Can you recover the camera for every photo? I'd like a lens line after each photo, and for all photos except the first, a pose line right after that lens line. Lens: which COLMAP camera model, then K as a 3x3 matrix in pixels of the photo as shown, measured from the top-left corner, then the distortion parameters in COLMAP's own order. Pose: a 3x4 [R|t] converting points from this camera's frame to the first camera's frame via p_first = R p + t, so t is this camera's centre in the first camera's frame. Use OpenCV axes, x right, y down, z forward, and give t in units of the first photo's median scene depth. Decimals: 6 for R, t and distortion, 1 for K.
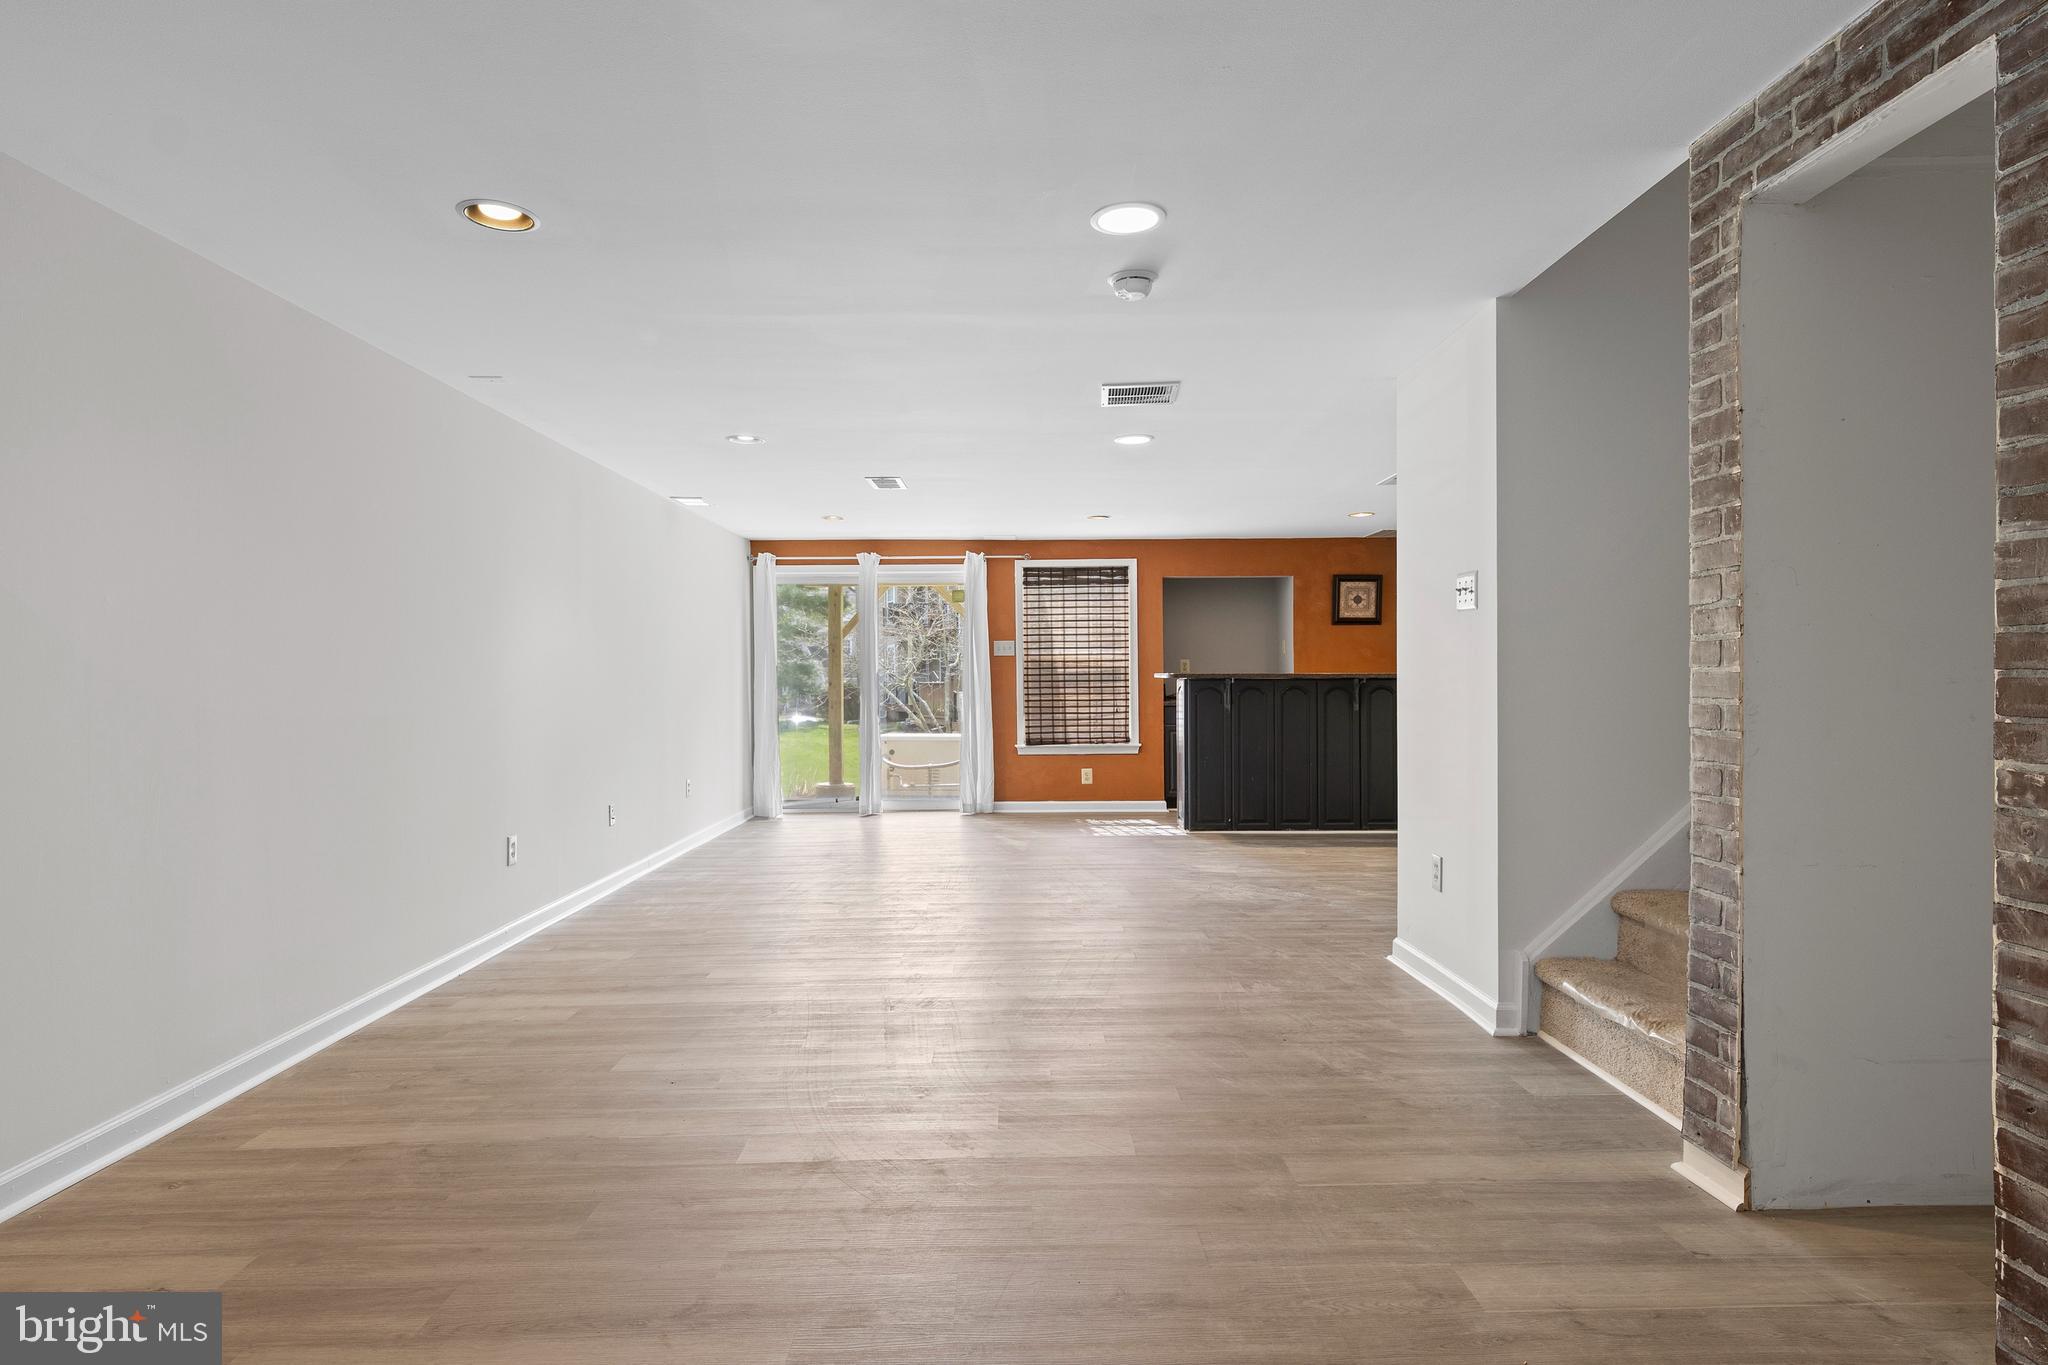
lens RADIAL K [[1050.0, 0, 1010.4], [0, 1050.0, 685.2], [0, 0, 1]] dist [0.014553, -0.004389]
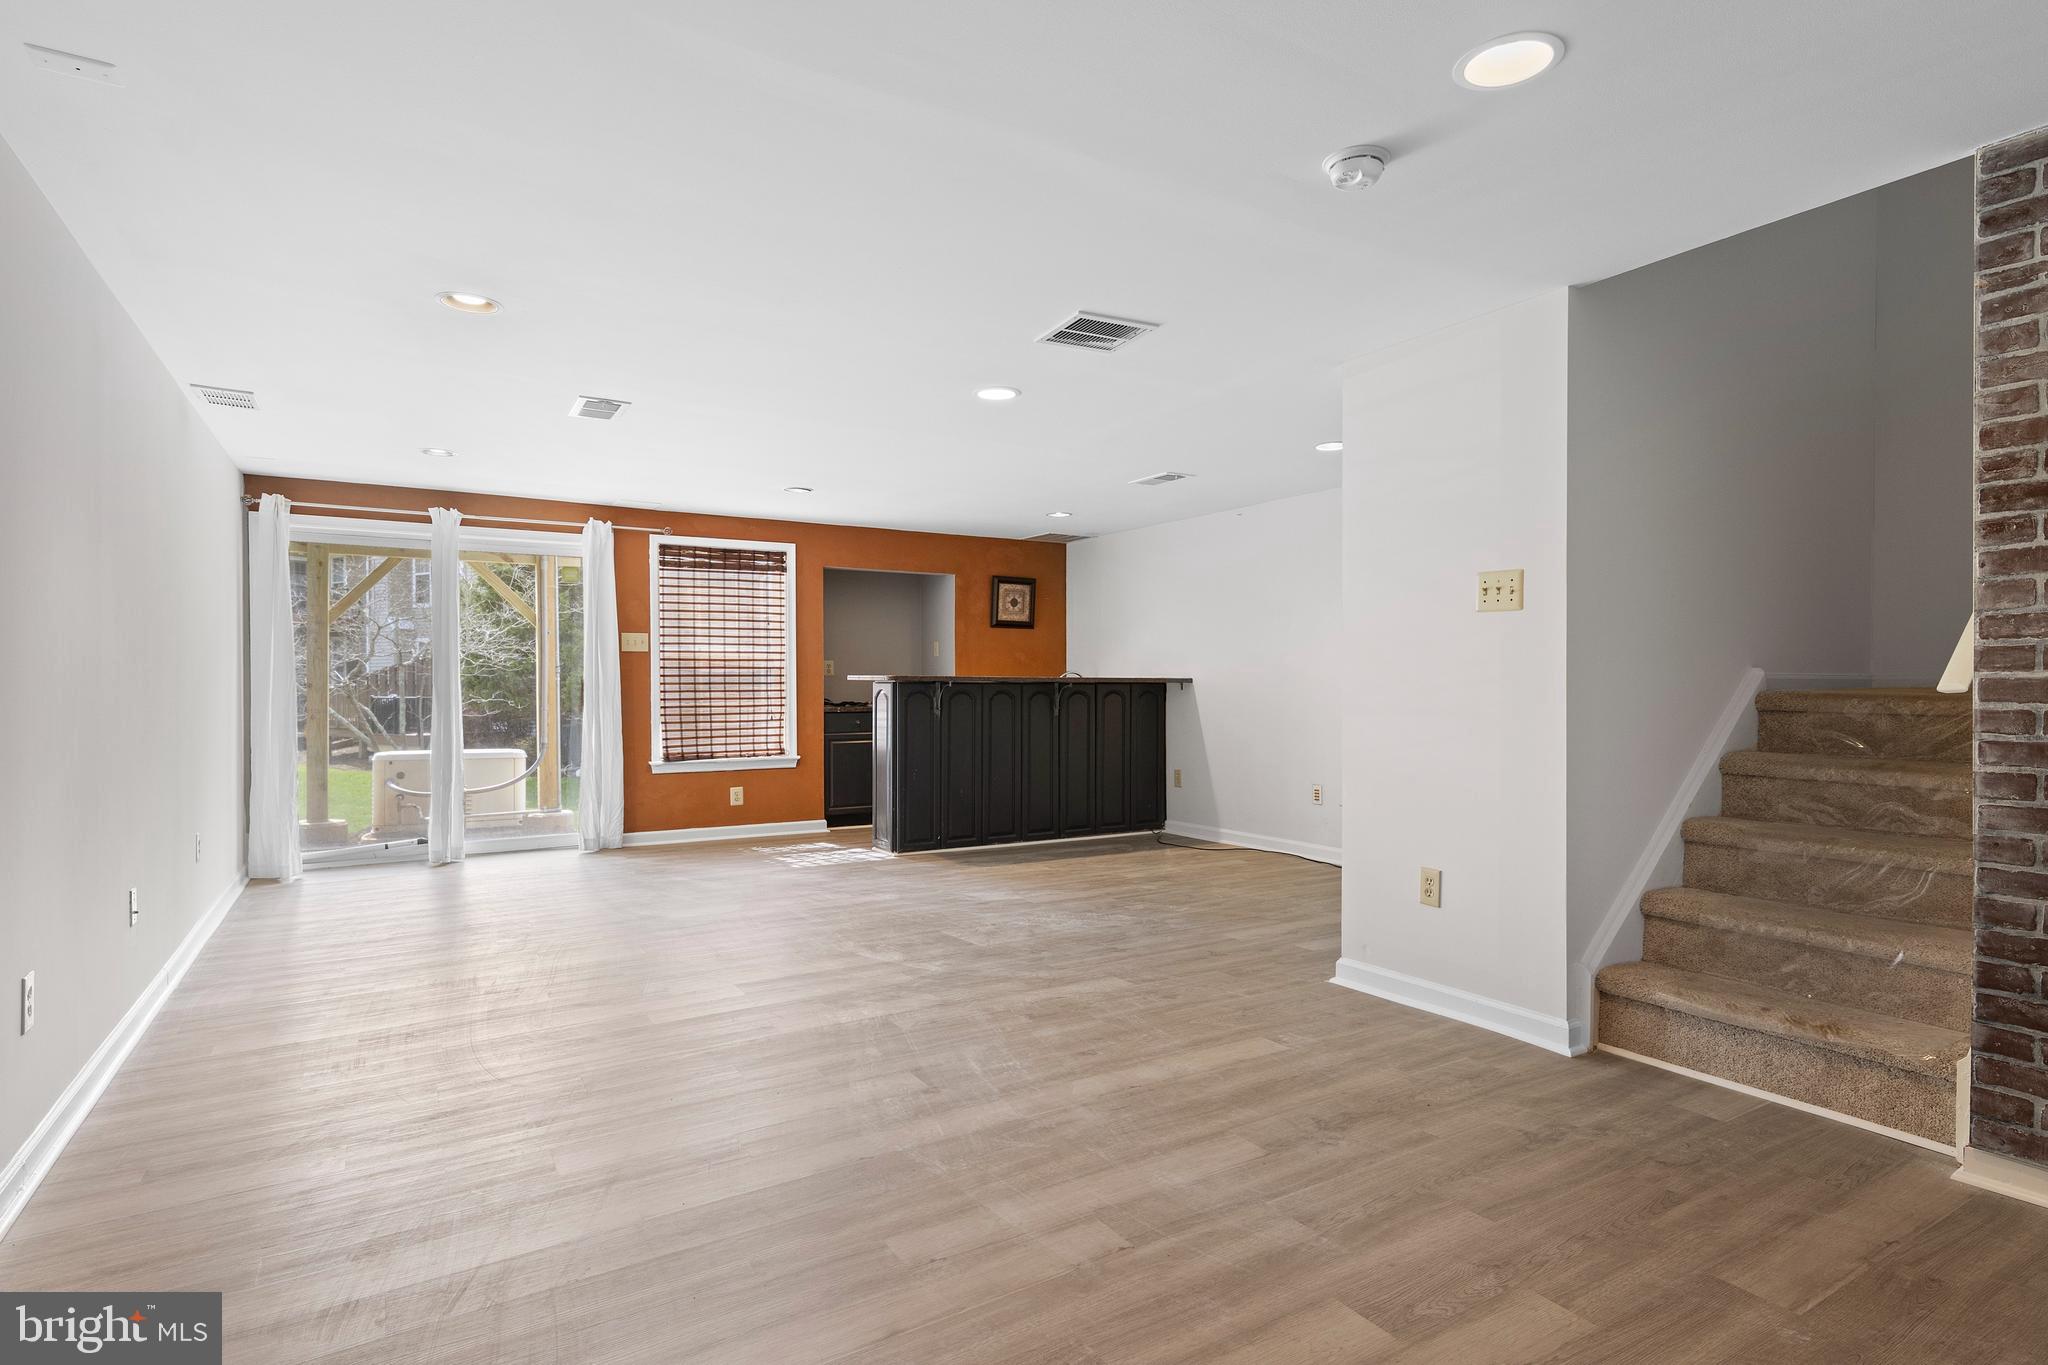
lens RADIAL K [[1050.0, 0, 1024.2], [0, 1050.0, 685.3], [0, 0, 1]] dist [0.014553, -0.004389]
pose [[0.858993, 0.005562, 0.511958, -0.164338], [-0.003358, 0.999981, -0.005229, 0.001004], [-0.511977, 0.002773, 0.858995, 0.154948]]
